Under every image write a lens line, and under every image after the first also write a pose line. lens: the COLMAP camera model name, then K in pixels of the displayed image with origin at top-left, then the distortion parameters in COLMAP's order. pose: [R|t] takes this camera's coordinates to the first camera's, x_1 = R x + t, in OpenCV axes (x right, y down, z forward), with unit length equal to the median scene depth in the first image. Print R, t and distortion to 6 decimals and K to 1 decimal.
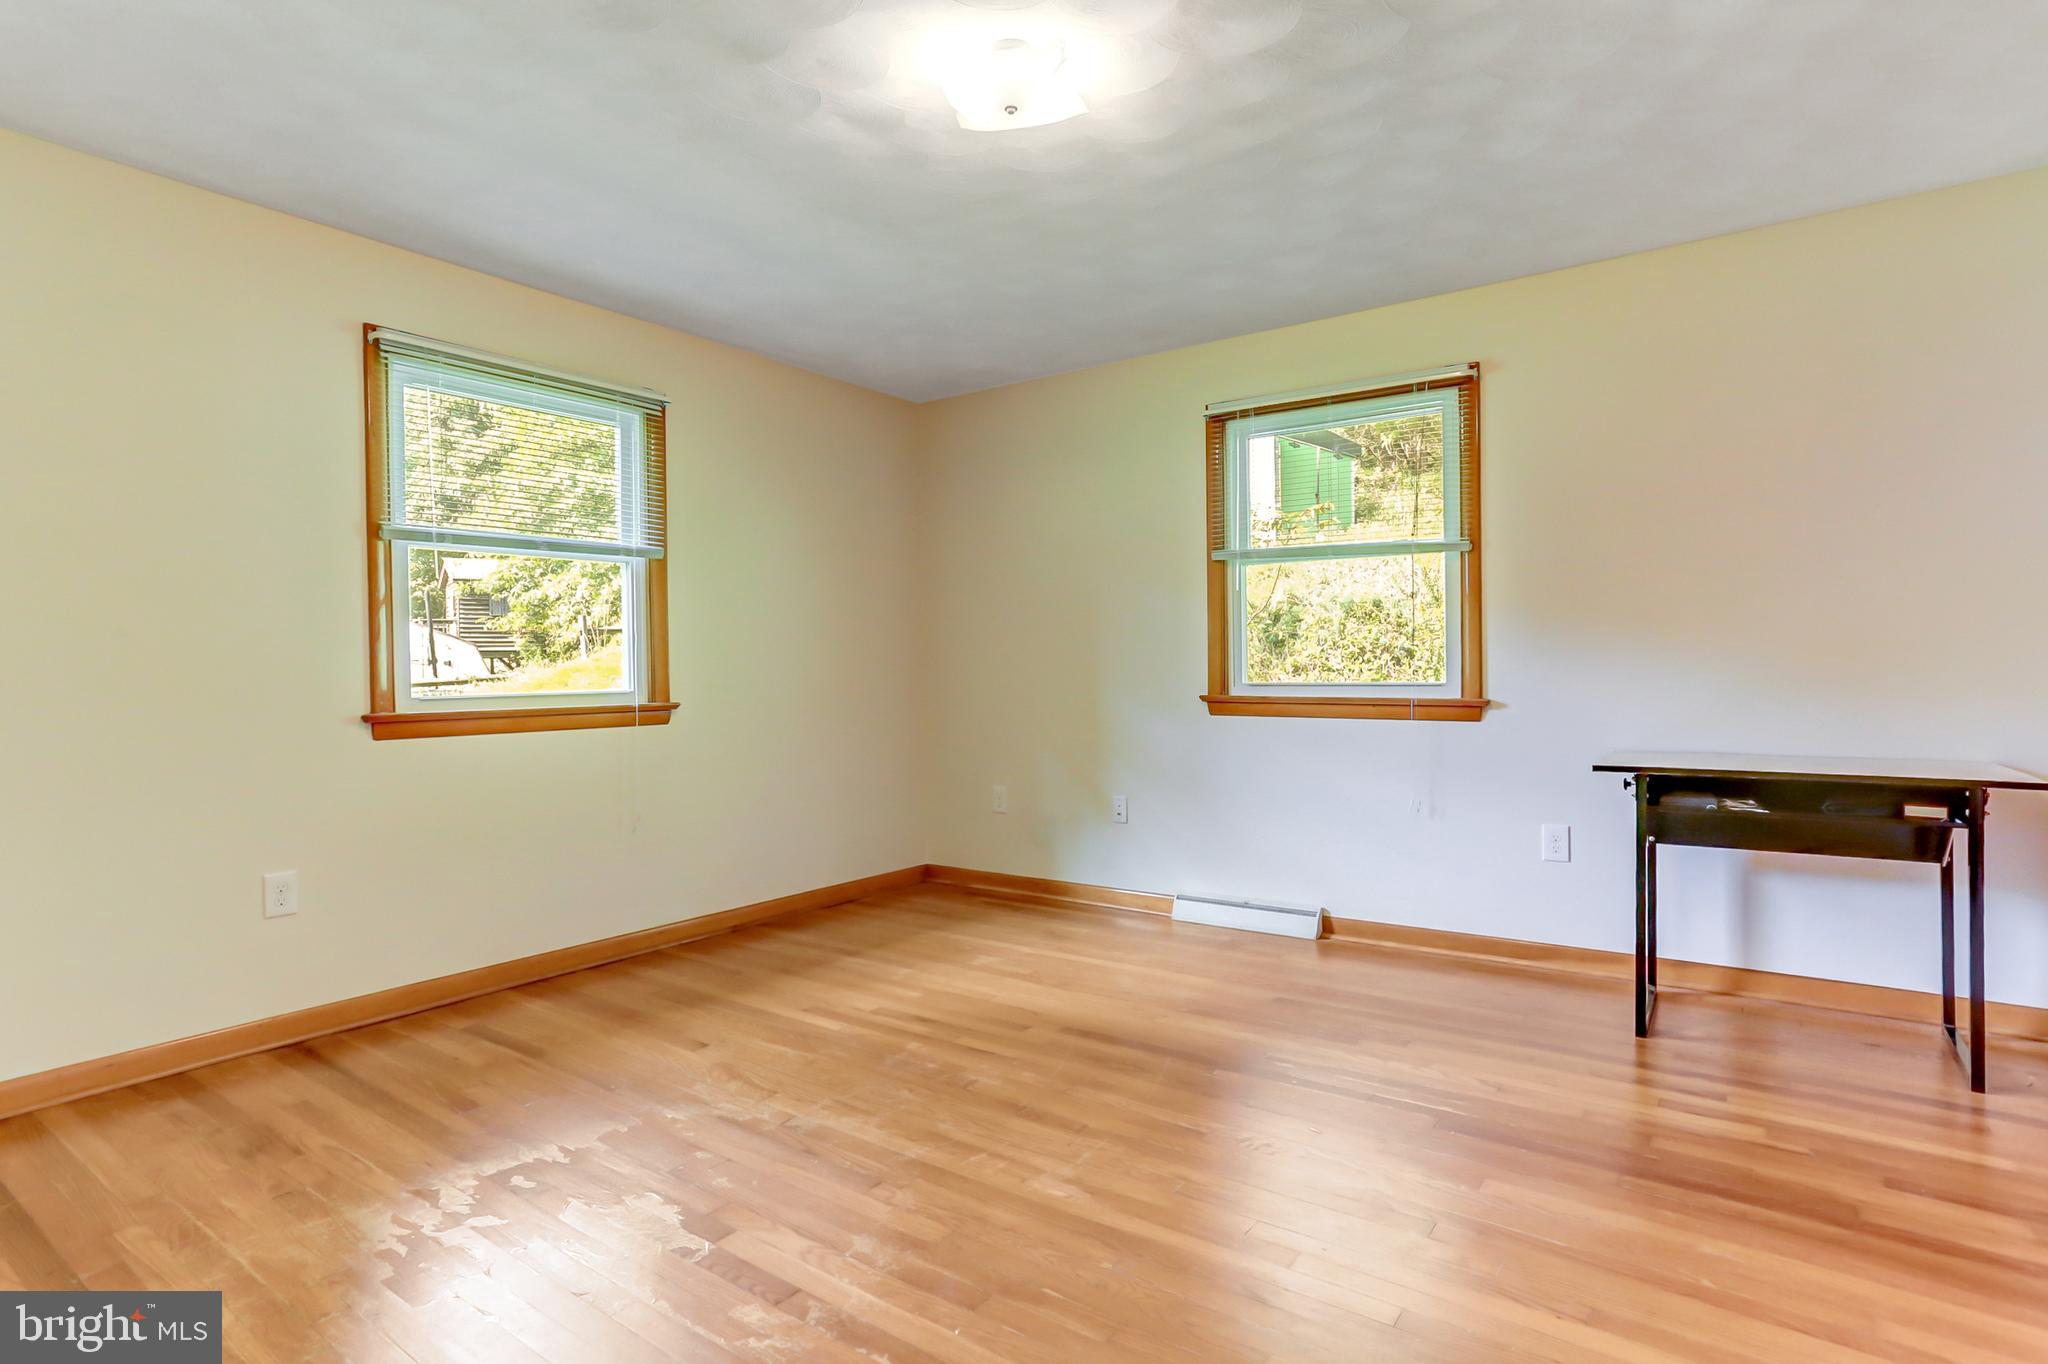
lens RADIAL K [[1020.4, 0, 1011.9], [0, 1020.4, 681.2], [0, 0, 1]] dist [-0.047194, 0.029834]
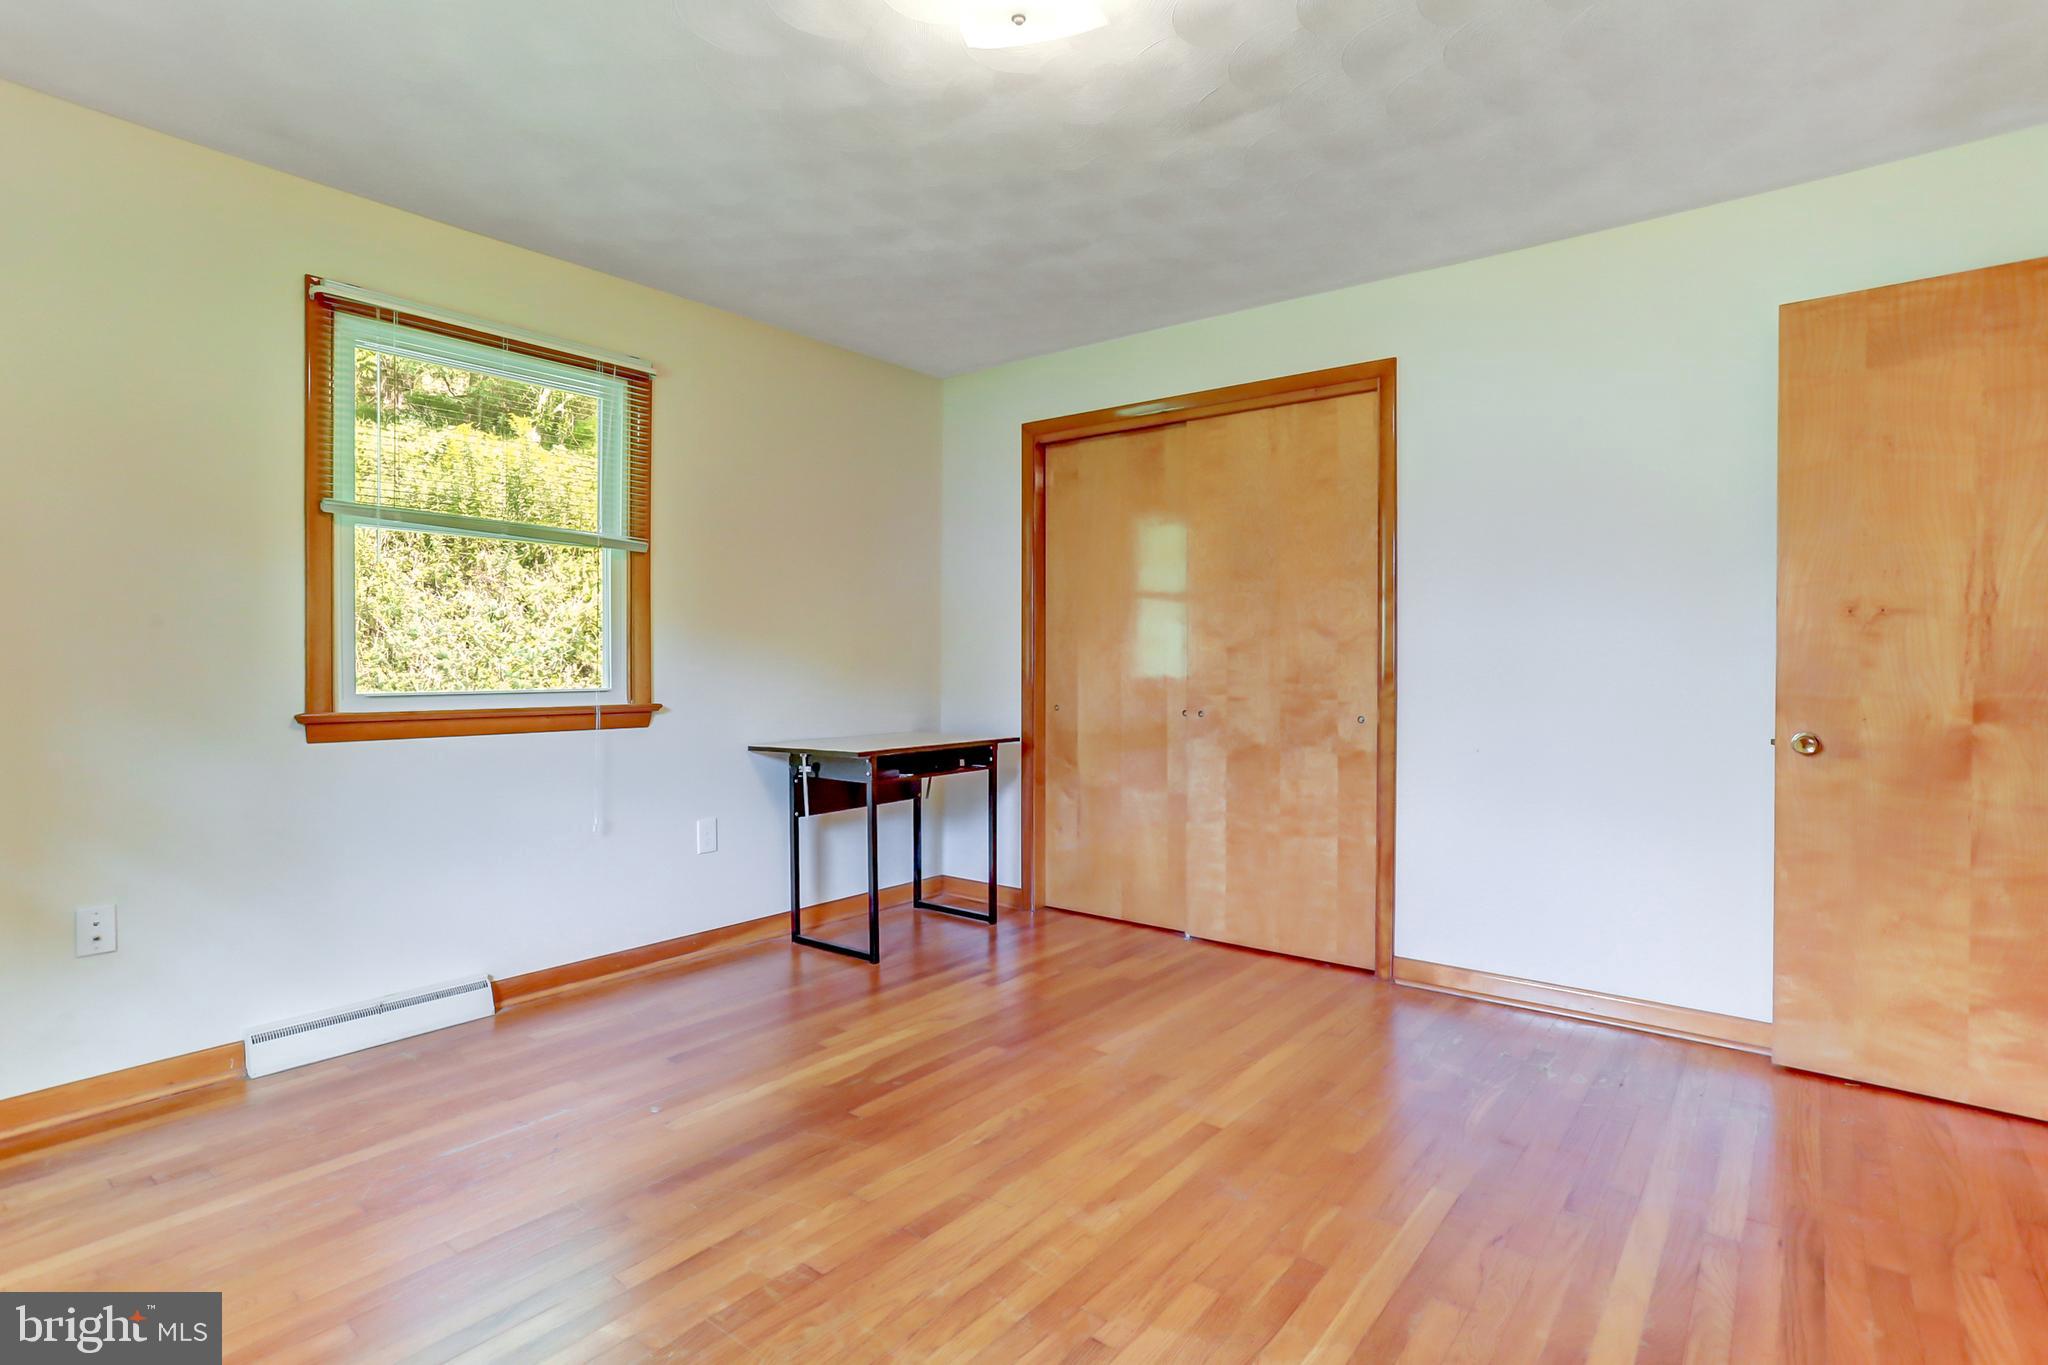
lens RADIAL K [[1043.4, 0, 1024.0], [0, 1043.4, 682.5], [0, 0, 1]] dist [-0.049098, 0.031910]
pose [[0.039328, -0.005993, 0.999208, -0.529570], [0.018403, 0.999817, 0.005273, -0.001807], [-0.999057, 0.018181, 0.039431, 0.593231]]
